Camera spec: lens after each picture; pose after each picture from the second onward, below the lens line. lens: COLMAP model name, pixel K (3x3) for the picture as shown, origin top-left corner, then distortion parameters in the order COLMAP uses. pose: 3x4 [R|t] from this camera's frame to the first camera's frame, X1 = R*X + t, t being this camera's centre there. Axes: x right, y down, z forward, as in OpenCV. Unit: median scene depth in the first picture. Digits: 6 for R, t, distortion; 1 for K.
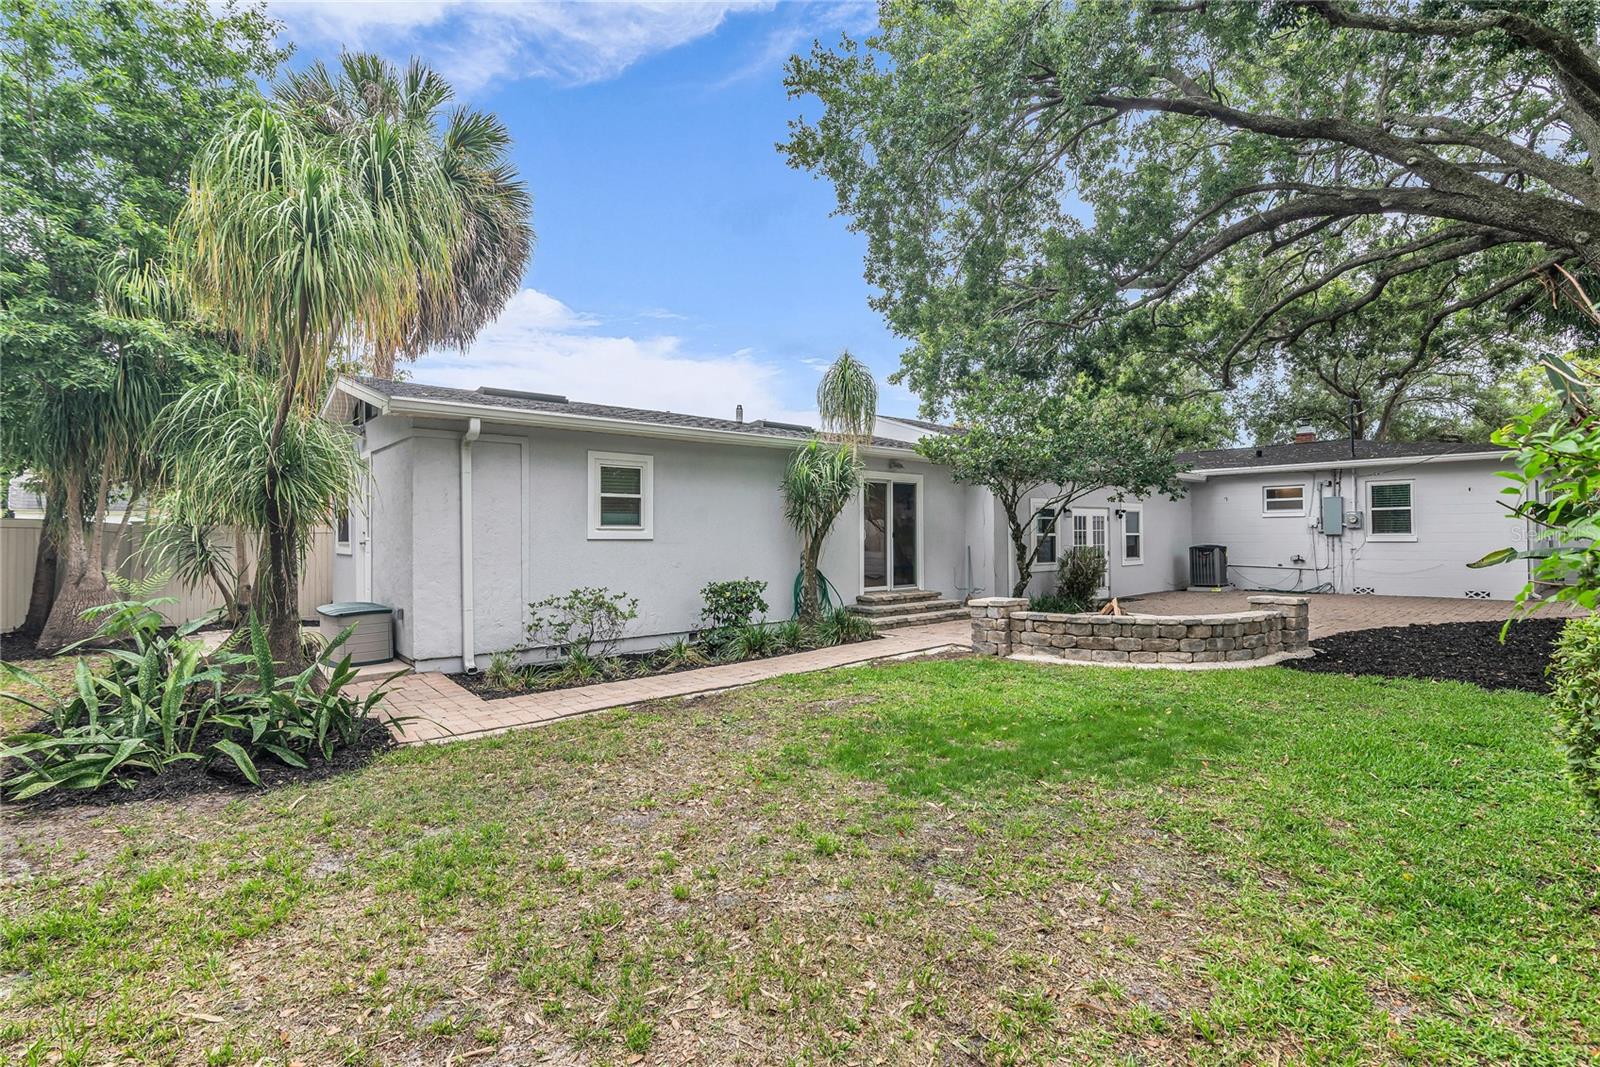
lens RADIAL K [[789.7, 0, 790.7], [0, 789.7, 529.2], [0, 0, 1]] dist [-0.029649, 0.003236]
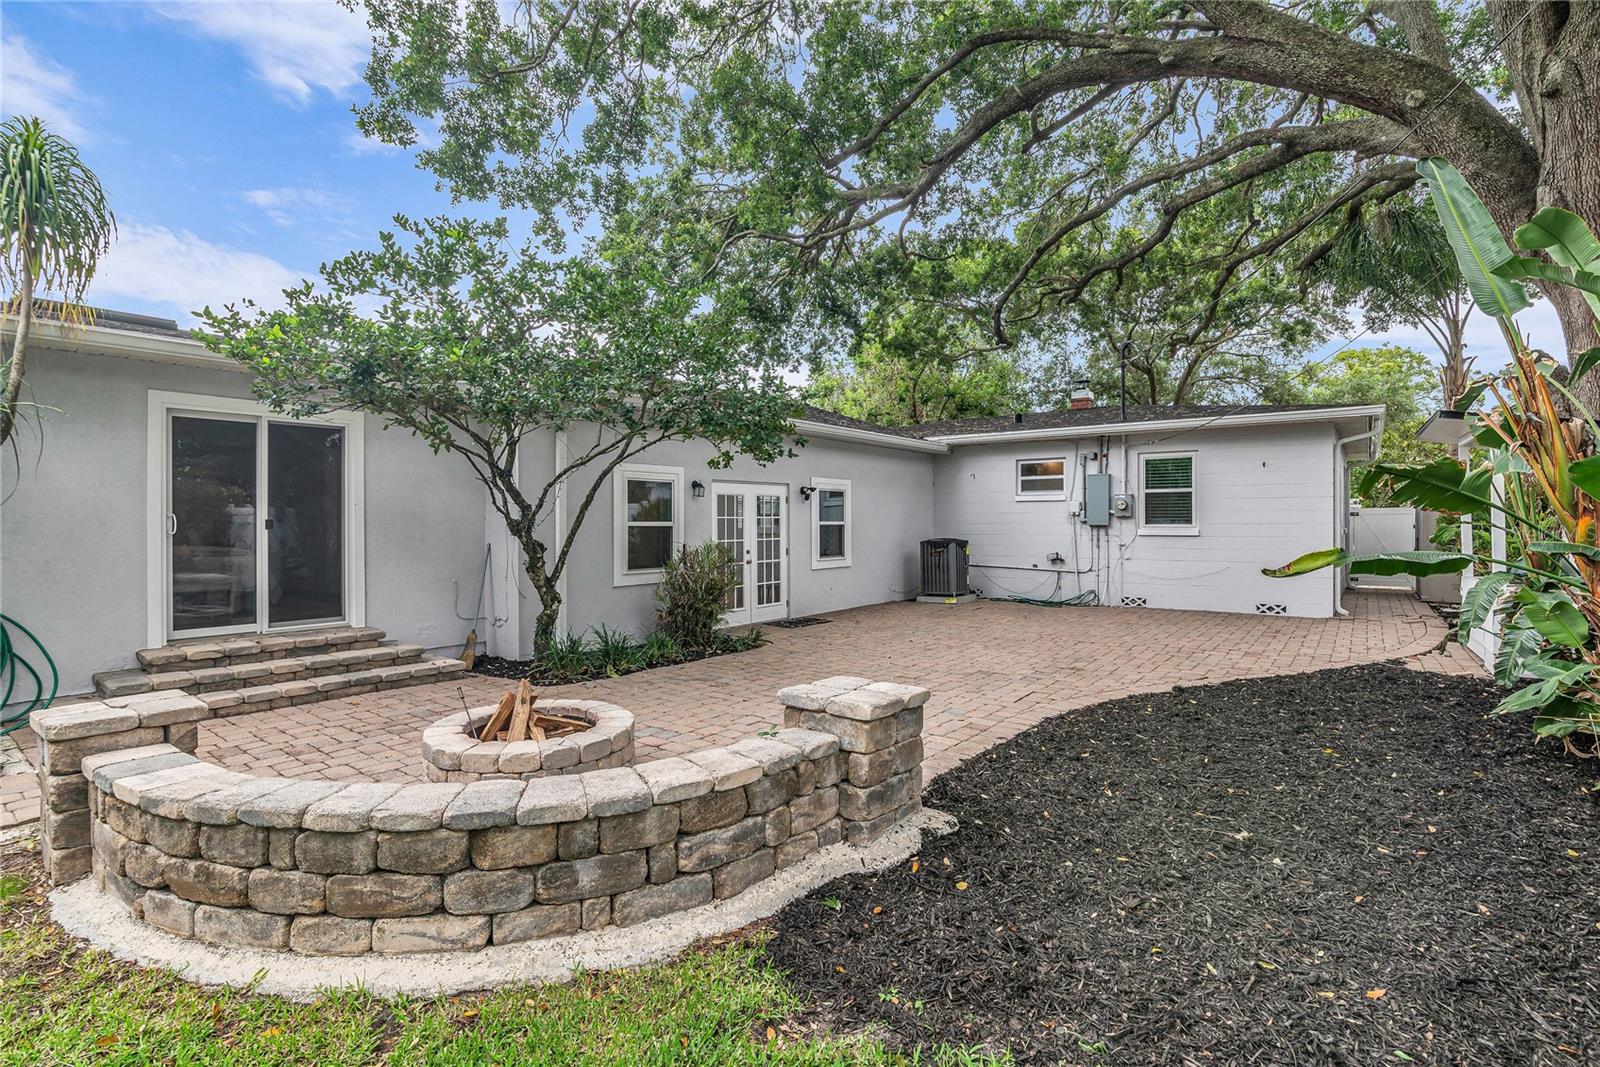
lens RADIAL K [[789.7, 0, 805.1], [0, 789.7, 528.7], [0, 0, 1]] dist [-0.029649, 0.003236]
pose [[0.980143, 0.003629, 0.198257, 0.275153], [-0.007244, 0.999820, 0.017515, -0.000794], [-0.198158, -0.018603, 0.979993, 0.323605]]
